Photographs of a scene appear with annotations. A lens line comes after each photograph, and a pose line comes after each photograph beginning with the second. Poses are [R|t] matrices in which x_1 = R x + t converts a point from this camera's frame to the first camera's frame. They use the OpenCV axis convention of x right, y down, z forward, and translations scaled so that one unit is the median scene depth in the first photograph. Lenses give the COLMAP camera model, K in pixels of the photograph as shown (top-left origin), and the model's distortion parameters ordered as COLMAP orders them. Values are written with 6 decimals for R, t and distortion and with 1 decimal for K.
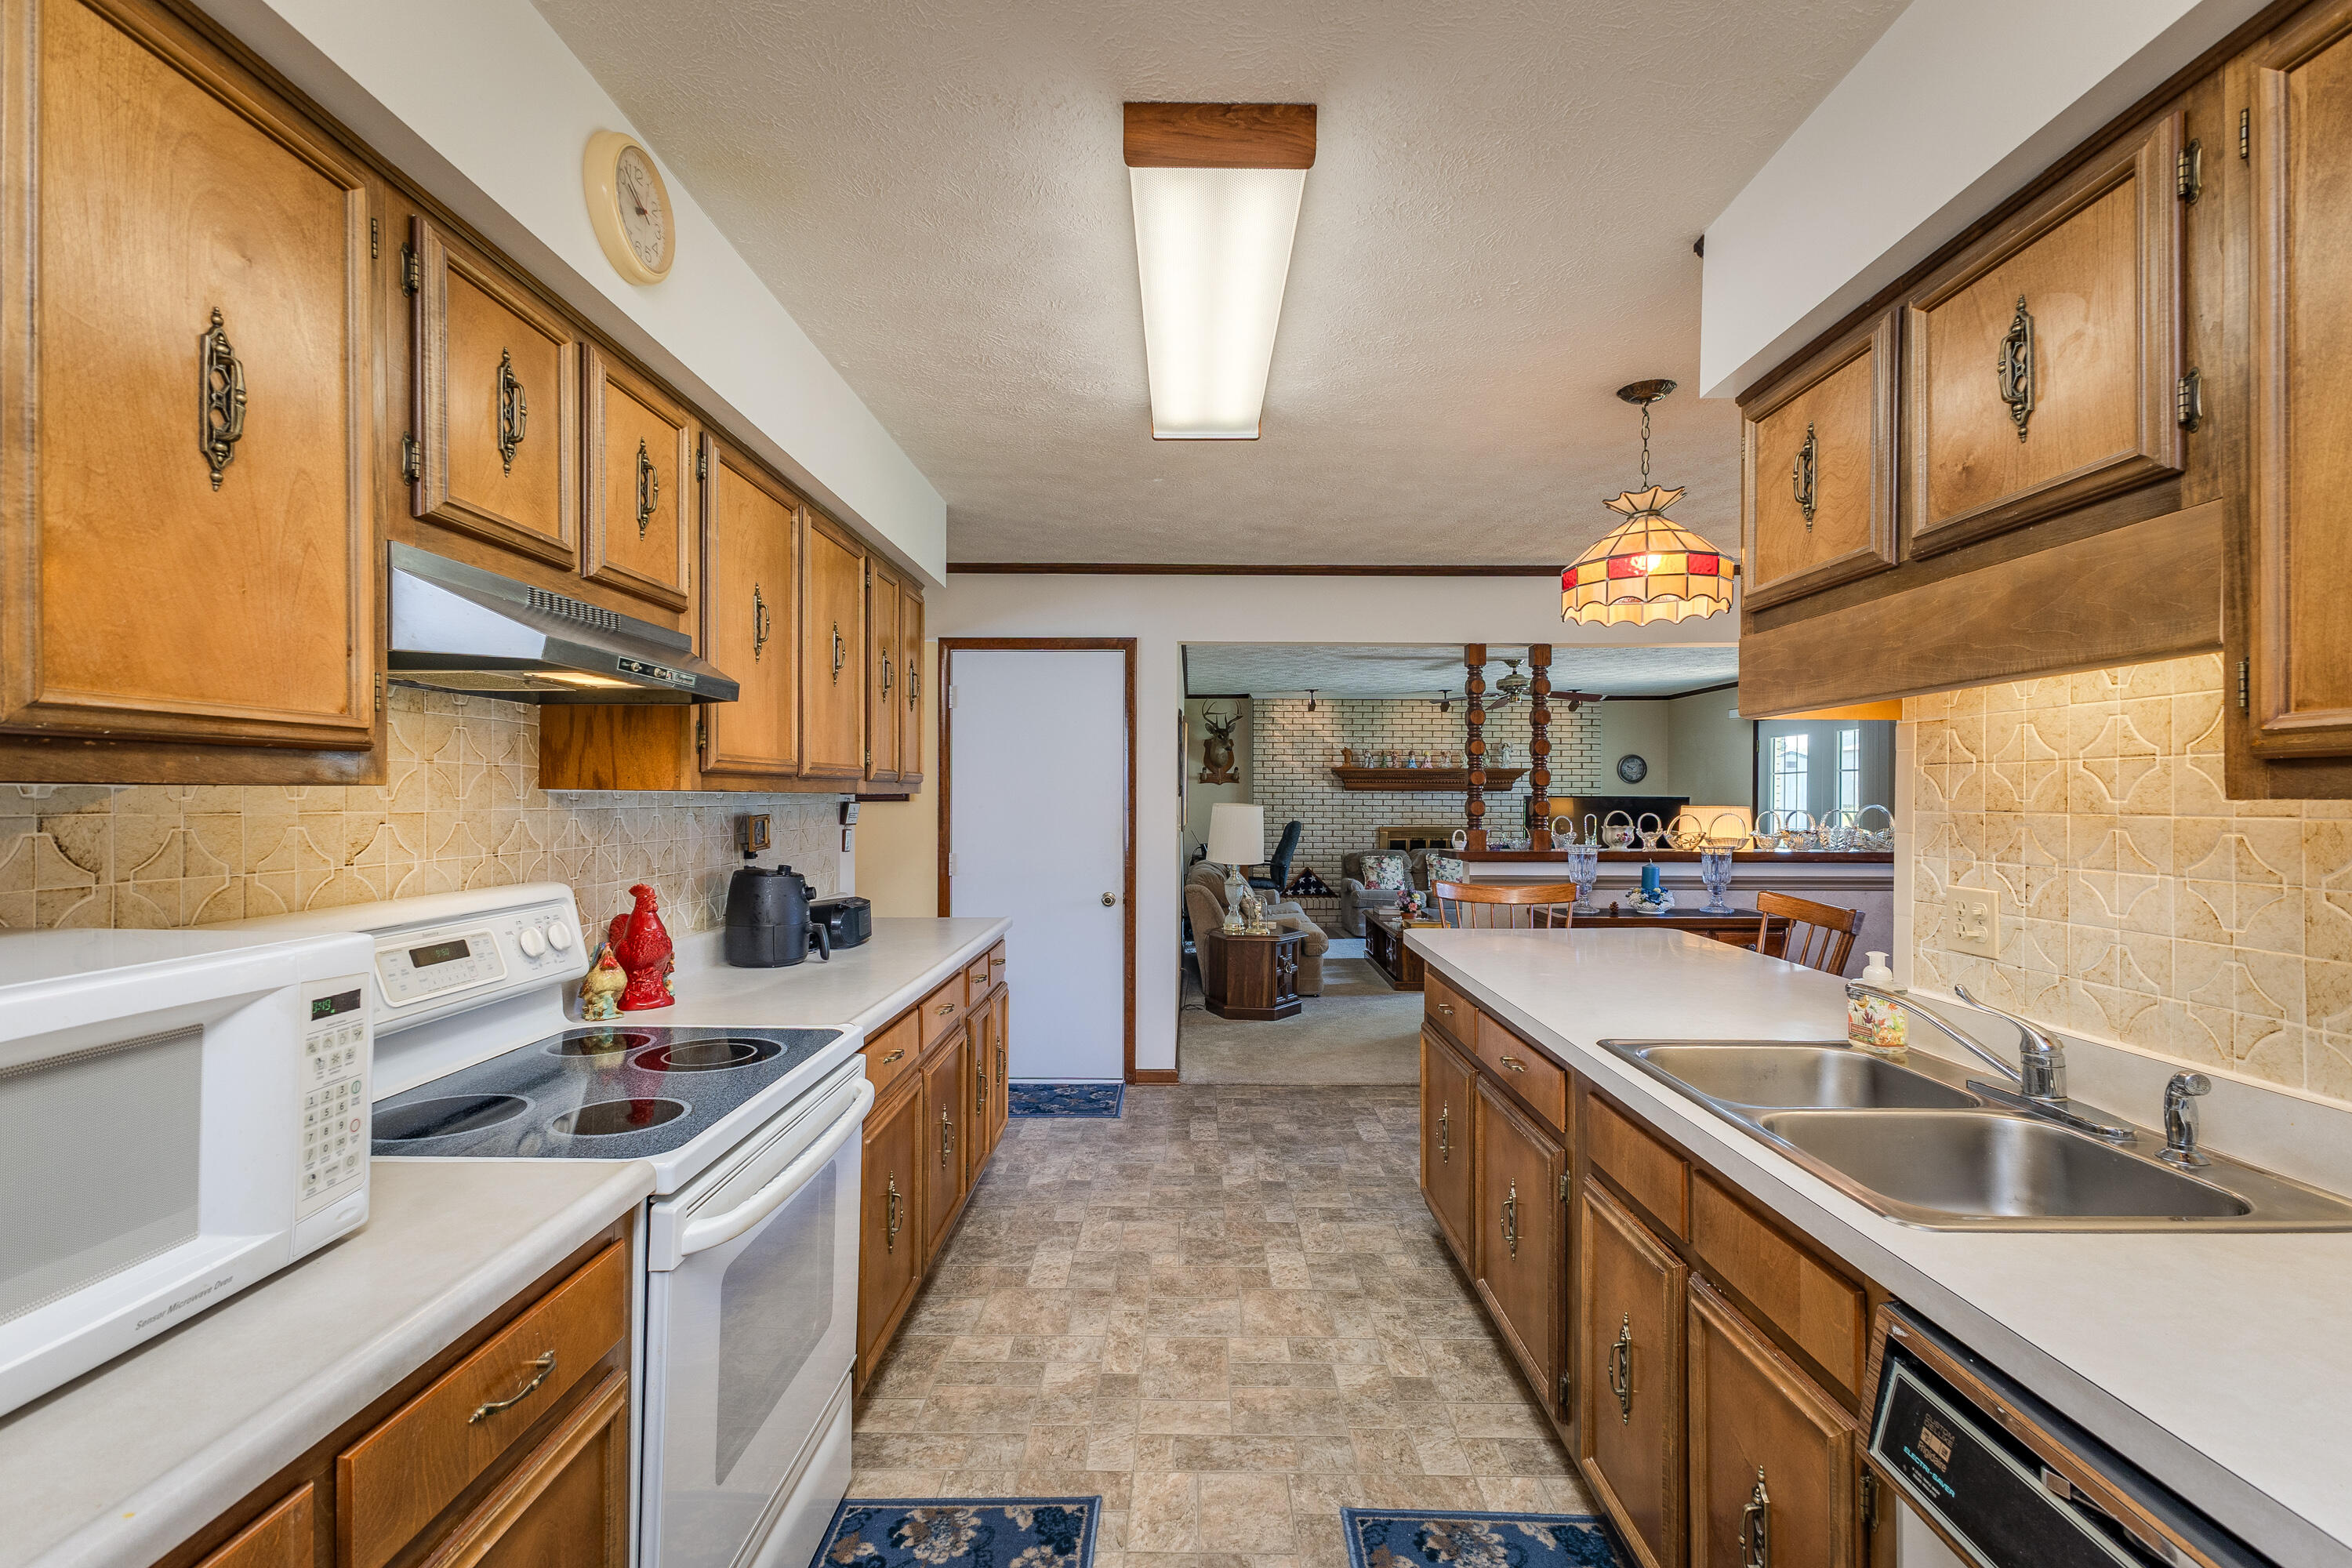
lens RADIAL K [[1021.4, 0, 1181.2], [0, 1021.4, 792.9], [0, 0, 1]] dist [0.015247, -0.002447]
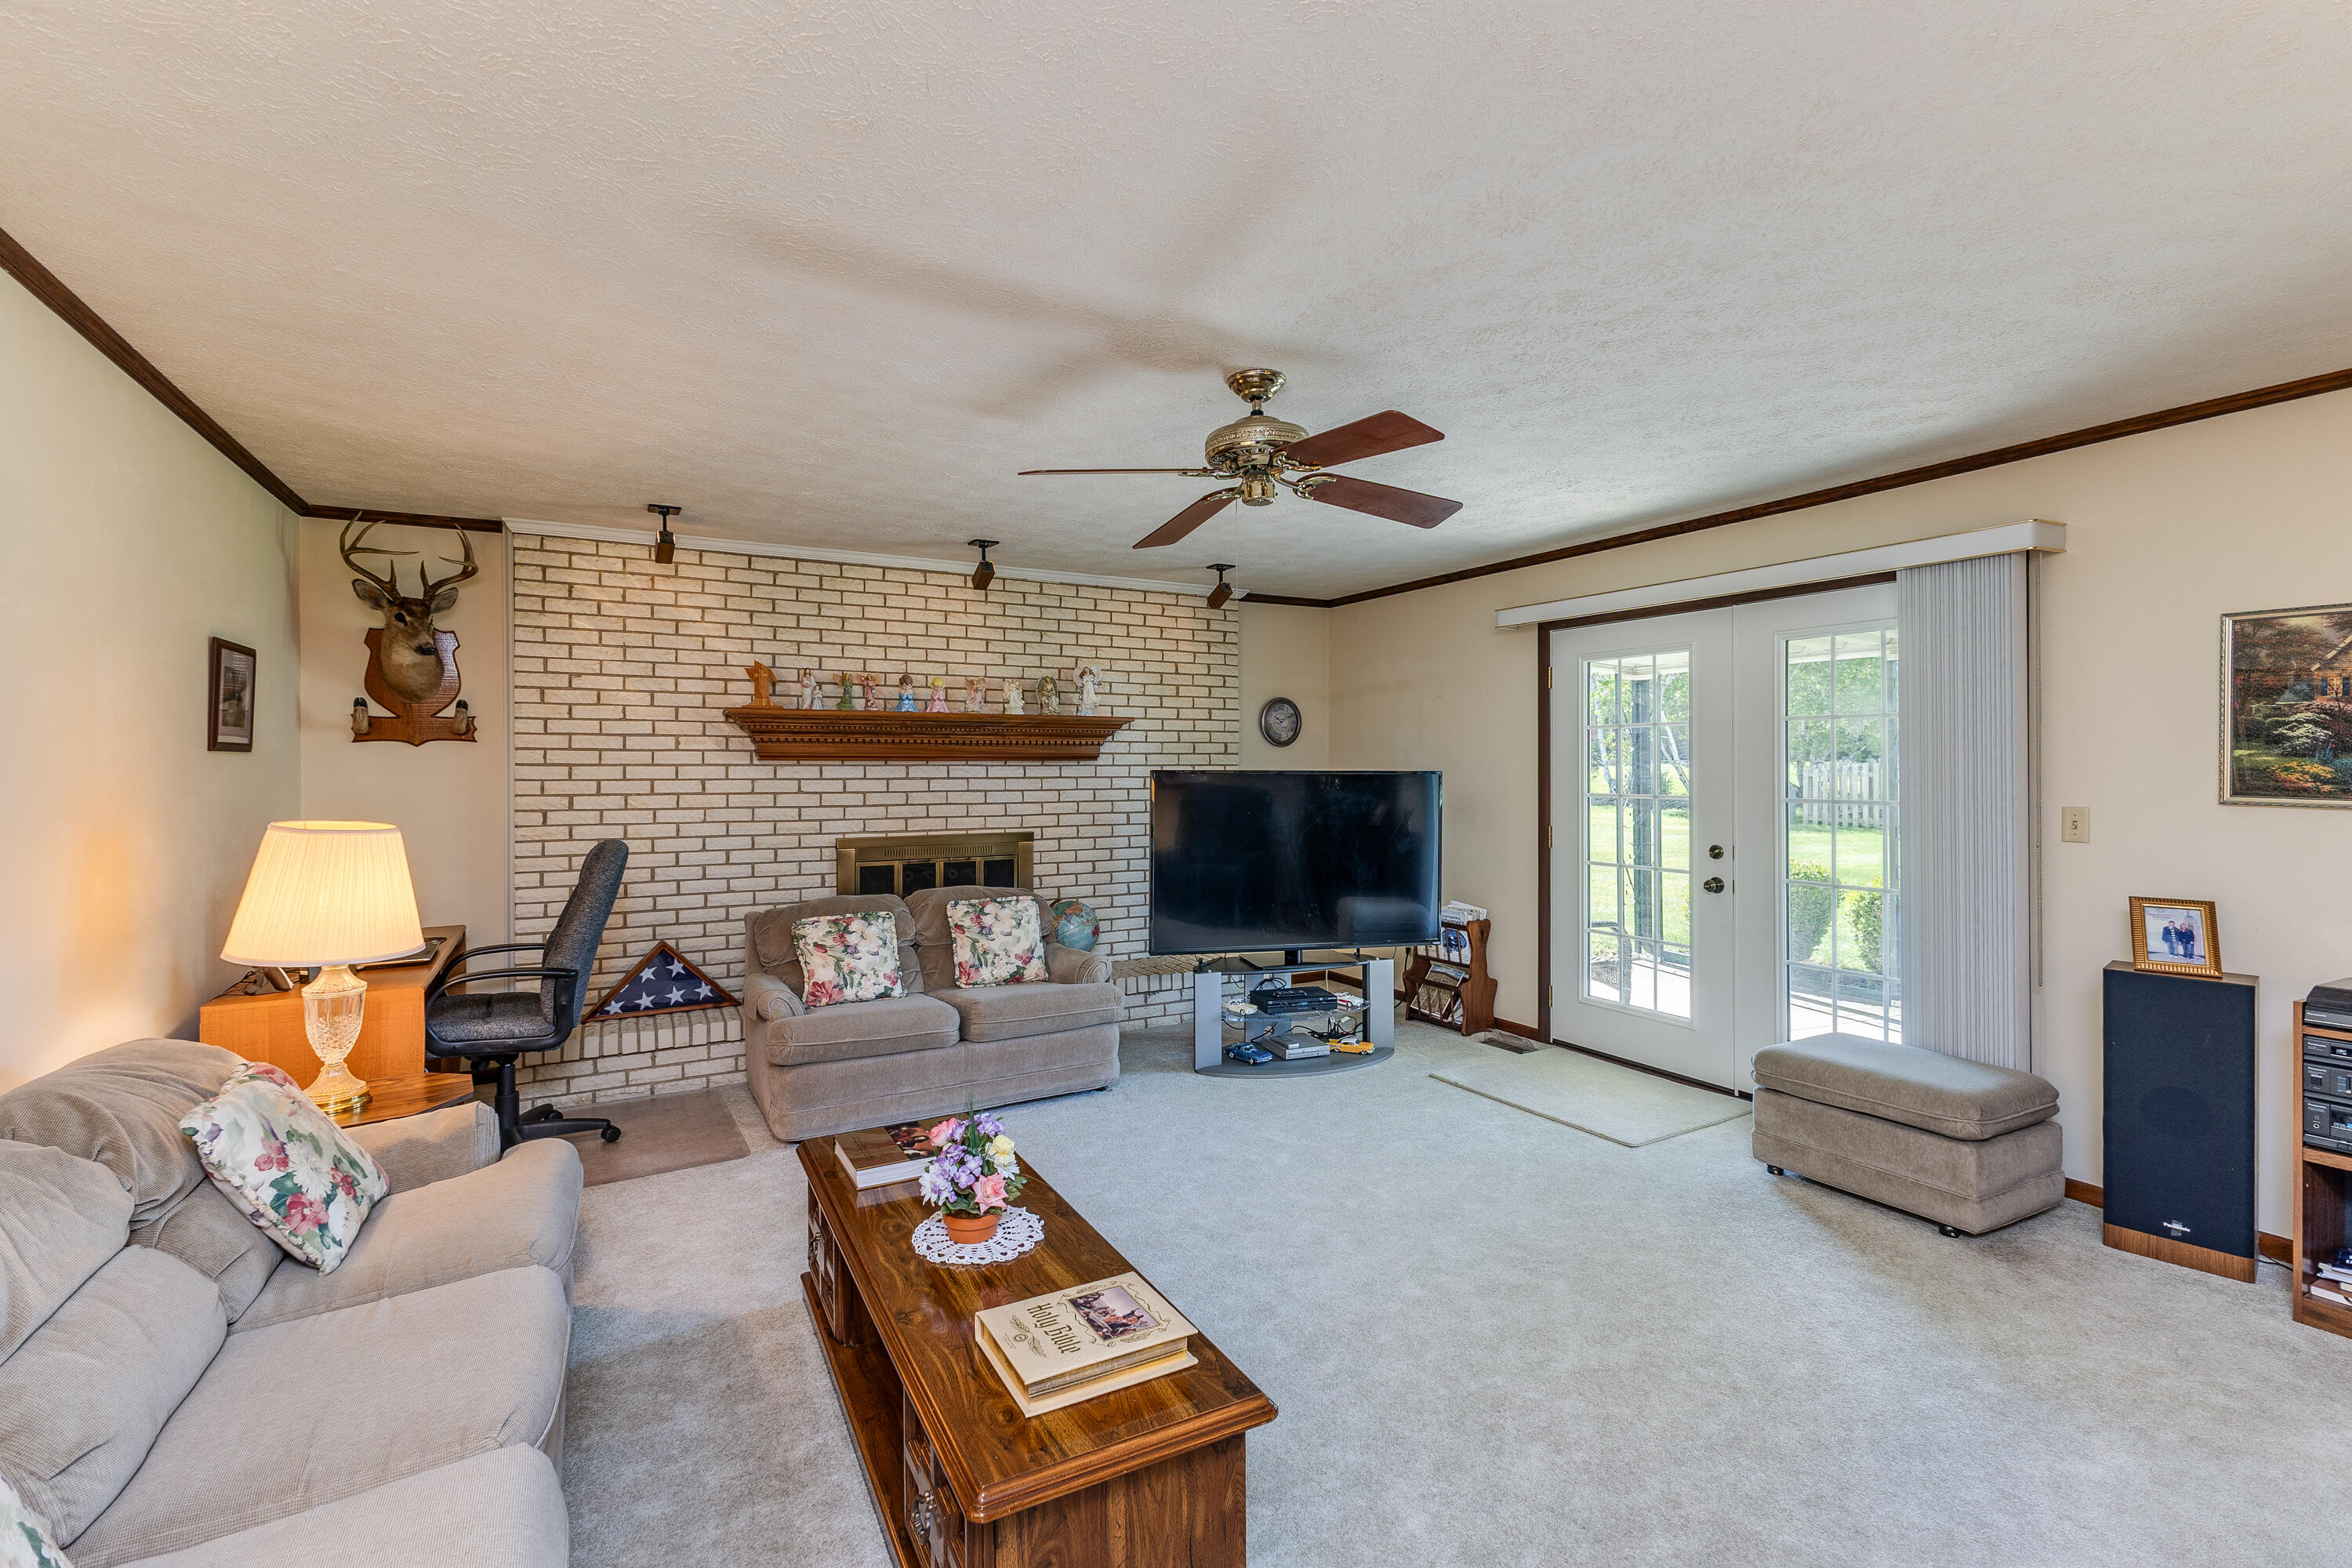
lens RADIAL K [[1021.4, 0, 1143.4], [0, 1021.4, 768.7], [0, 0, 1]] dist [0.015247, -0.002447]
pose [[0.884408, -0.005279, 0.466685, 0.102009], [0.004468, 0.999986, 0.002845, 0.001057], [-0.466693, -0.000431, 0.884419, 0.533912]]
